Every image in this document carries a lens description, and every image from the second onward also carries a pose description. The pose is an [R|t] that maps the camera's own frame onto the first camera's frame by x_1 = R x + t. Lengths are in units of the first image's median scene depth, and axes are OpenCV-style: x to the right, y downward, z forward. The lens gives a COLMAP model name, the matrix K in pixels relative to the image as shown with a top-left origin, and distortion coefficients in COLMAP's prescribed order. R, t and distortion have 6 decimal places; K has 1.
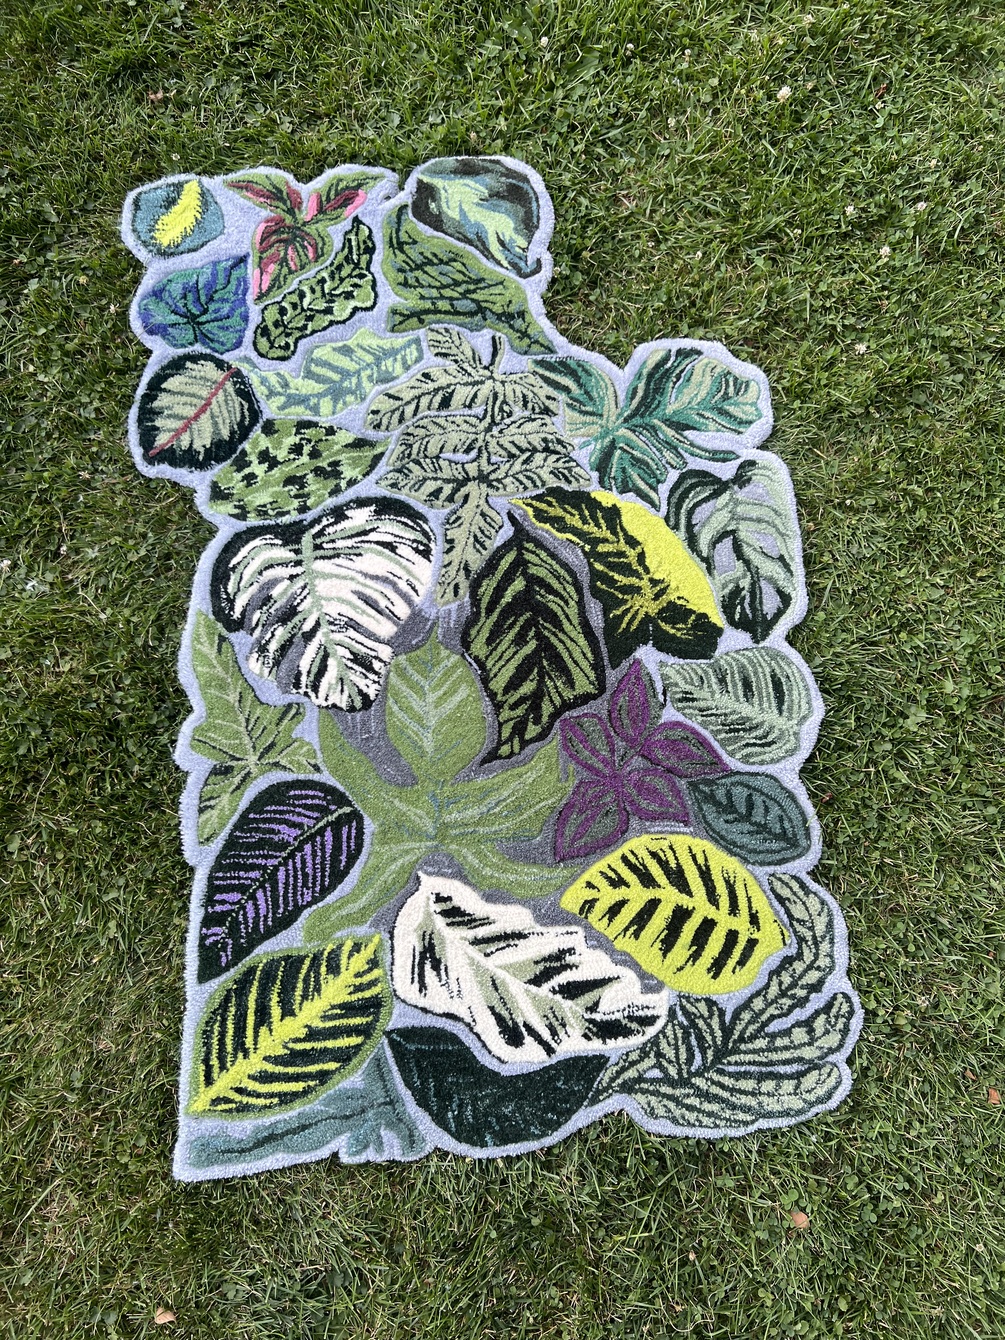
lens RADIAL K [[1029.3, 0, 502.5], [0, 1029.3, 670.0], [0, 0, 1]] dist [0.146740, -0.392098]
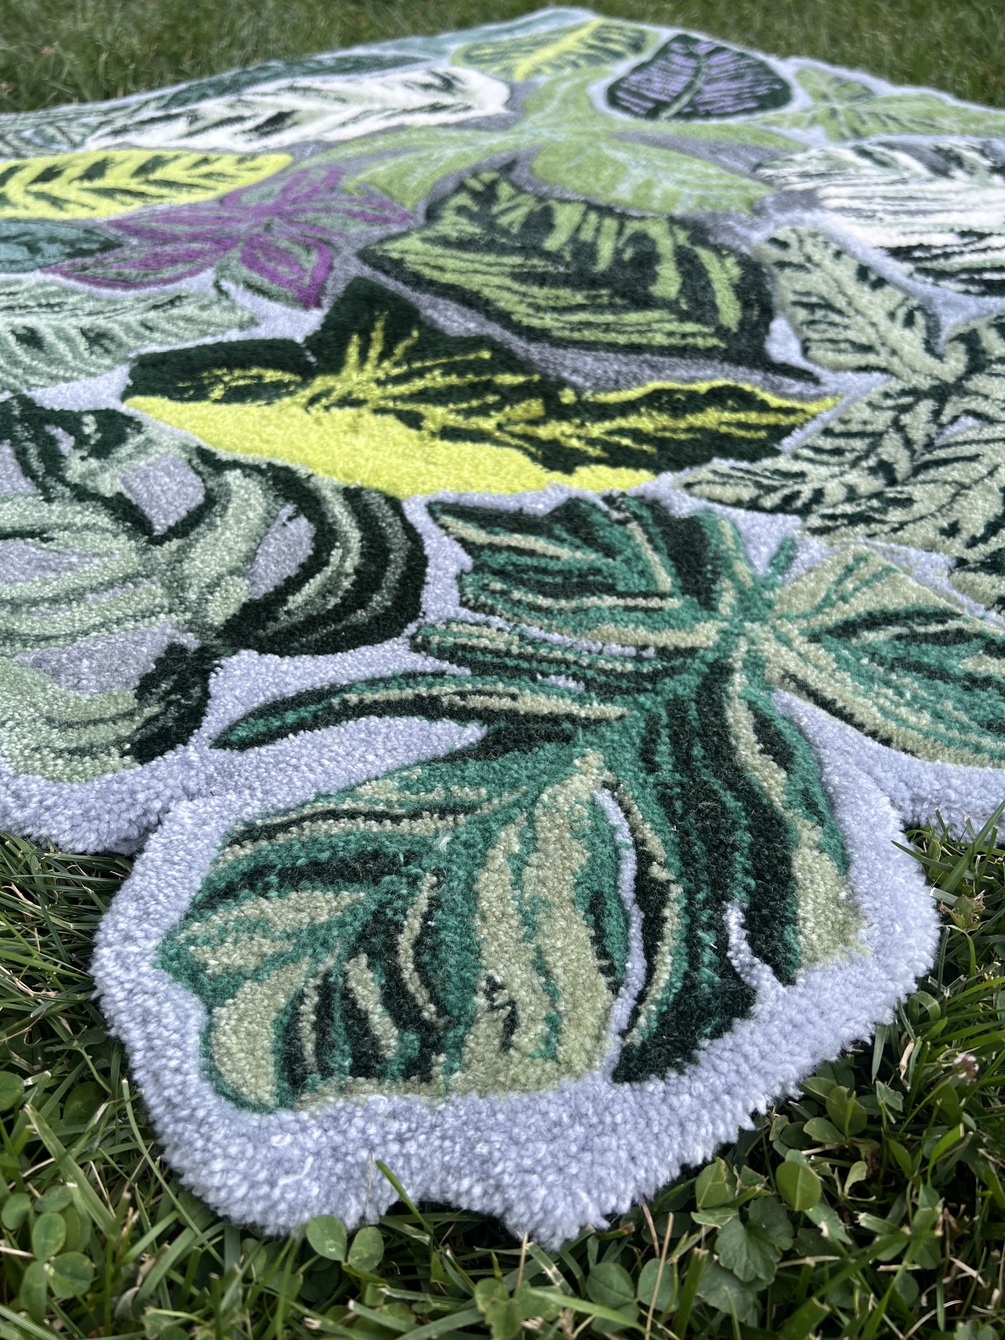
lens RADIAL K [[1029.8, 0, 502.5], [0, 1029.8, 670.0], [0, 0, 1]] dist [0.010211, 0.001687]
pose [[-0.872324, 0.322611, -0.367386, 0.258327], [-0.479541, -0.418004, 0.771565, -0.412935], [0.095347, 0.849232, 0.519341, 0.905803]]
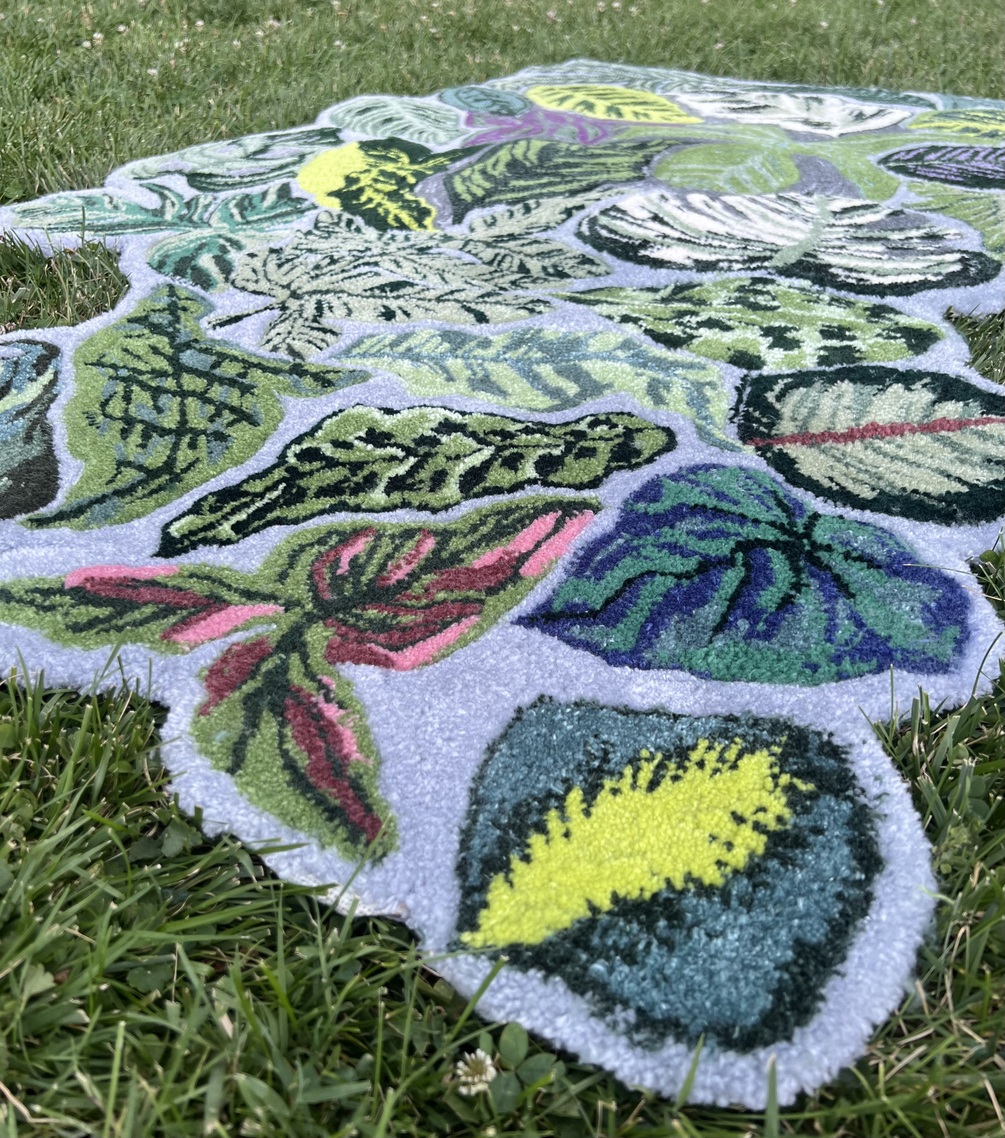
lens RADIAL K [[1018.8, 0, 491.3], [0, 1018.8, 567.4], [0, 0, 1]] dist [0.107249, -0.297310]
pose [[-0.767681, -0.385376, 0.512007, -0.399965], [0.624692, -0.271842, 0.732026, -0.640846], [-0.142920, 0.881809, 0.449429, 0.915908]]
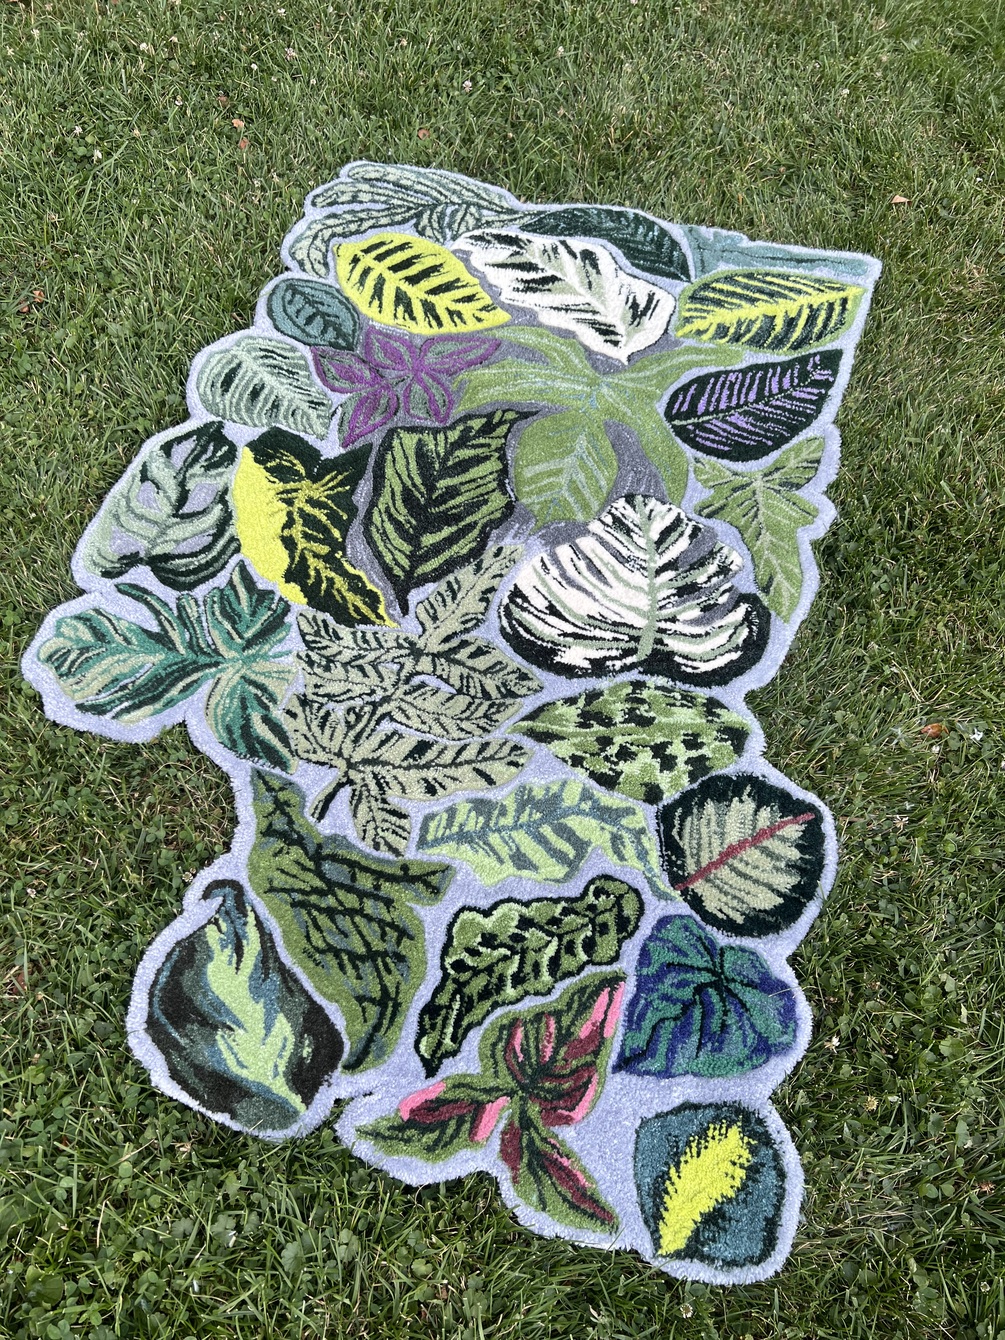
lens RADIAL K [[1029.3, 0, 502.5], [0, 1029.3, 670.0], [0, 0, 1]] dist [0.146740, -0.392098]
pose [[-0.933297, -0.332848, 0.134793, -0.197445], [0.335712, -0.675439, 0.656567, -0.711859], [-0.127492, 0.658024, 0.742126, 0.406931]]
